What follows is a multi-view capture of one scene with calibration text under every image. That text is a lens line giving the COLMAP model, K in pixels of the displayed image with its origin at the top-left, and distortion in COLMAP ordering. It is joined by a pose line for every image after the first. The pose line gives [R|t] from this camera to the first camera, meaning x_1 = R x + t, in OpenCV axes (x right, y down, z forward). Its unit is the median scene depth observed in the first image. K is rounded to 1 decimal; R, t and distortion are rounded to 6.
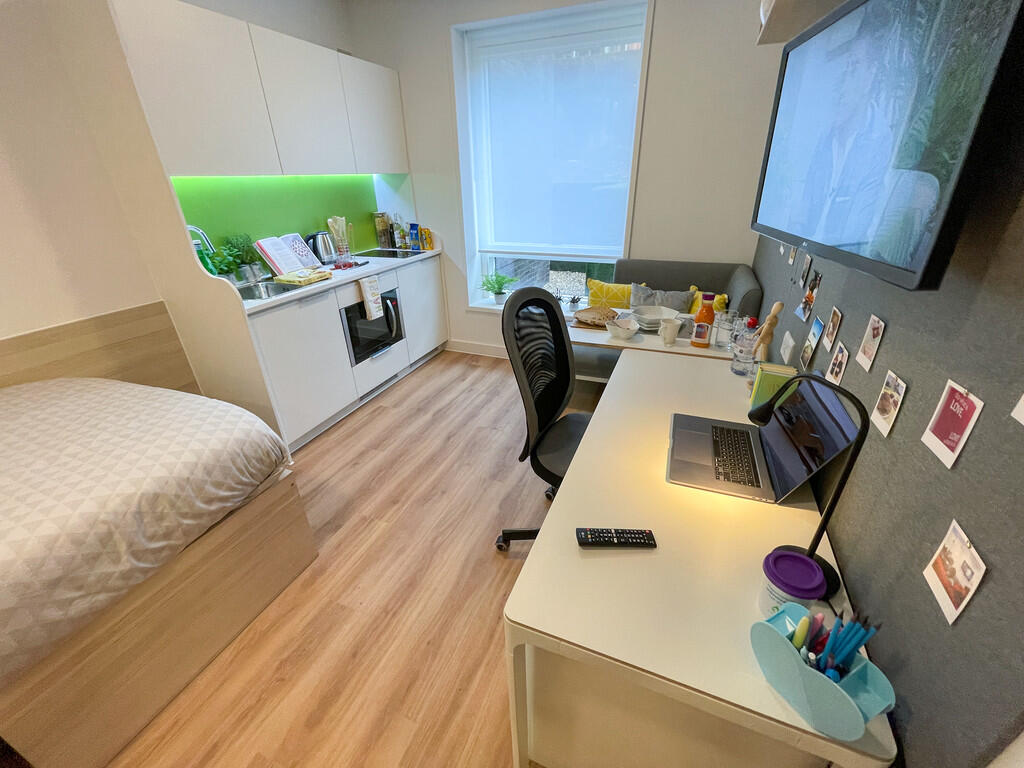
lens RADIAL K [[419.3, 0, 516.3], [0, 419.3, 384.5], [0, 0, 1]] dist [-0.009529, 0.001199]
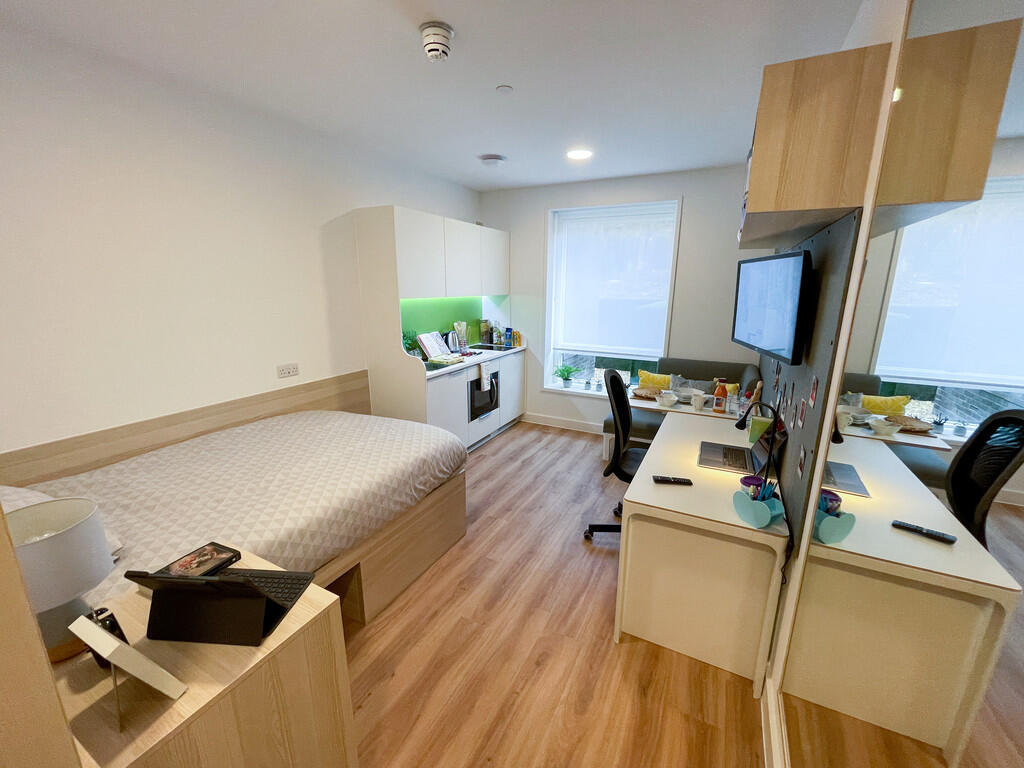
lens RADIAL K [[419.3, 0, 516.0], [0, 419.3, 381.5], [0, 0, 1]] dist [-0.009529, 0.001199]
pose [[0.996070, 0.045227, -0.076156, -0.144158], [-0.061805, 0.970787, -0.231848, 0.152787], [0.063445, 0.235644, 0.969766, -0.425444]]
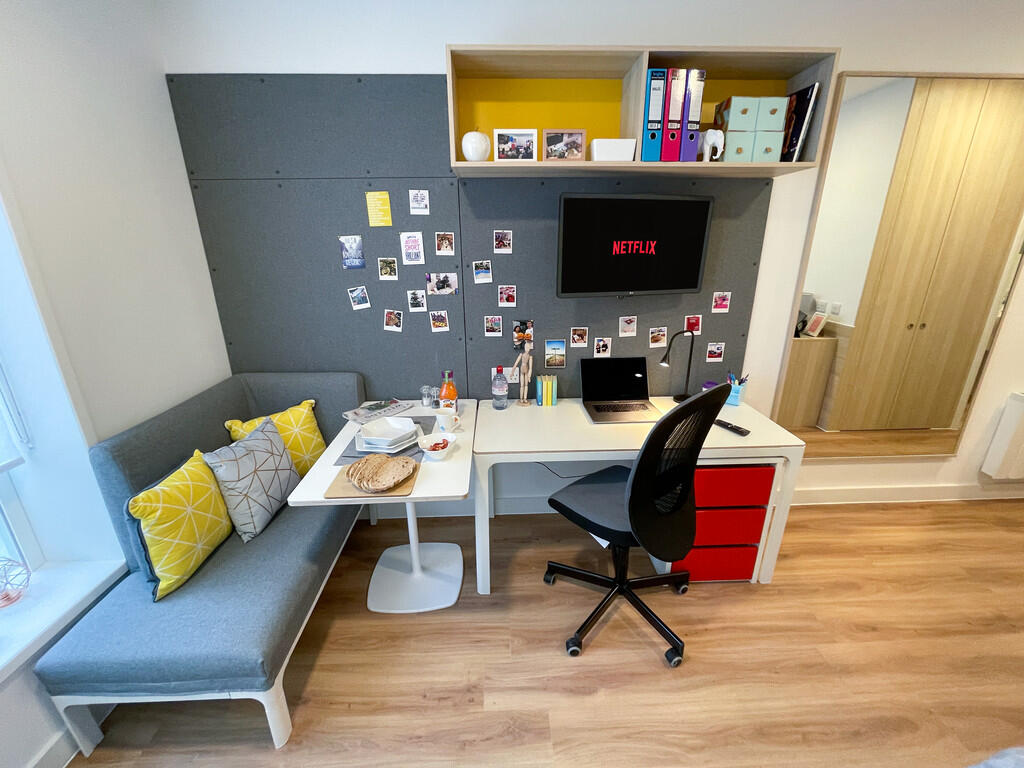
lens RADIAL K [[419.3, 0, 512.3], [0, 419.3, 382.1], [0, 0, 1]] dist [-0.009529, 0.001199]
pose [[-0.405546, -0.265004, 0.874818, -0.389807], [0.426532, 0.791606, 0.437527, -0.424426], [-0.808457, 0.550575, -0.208000, 0.790995]]
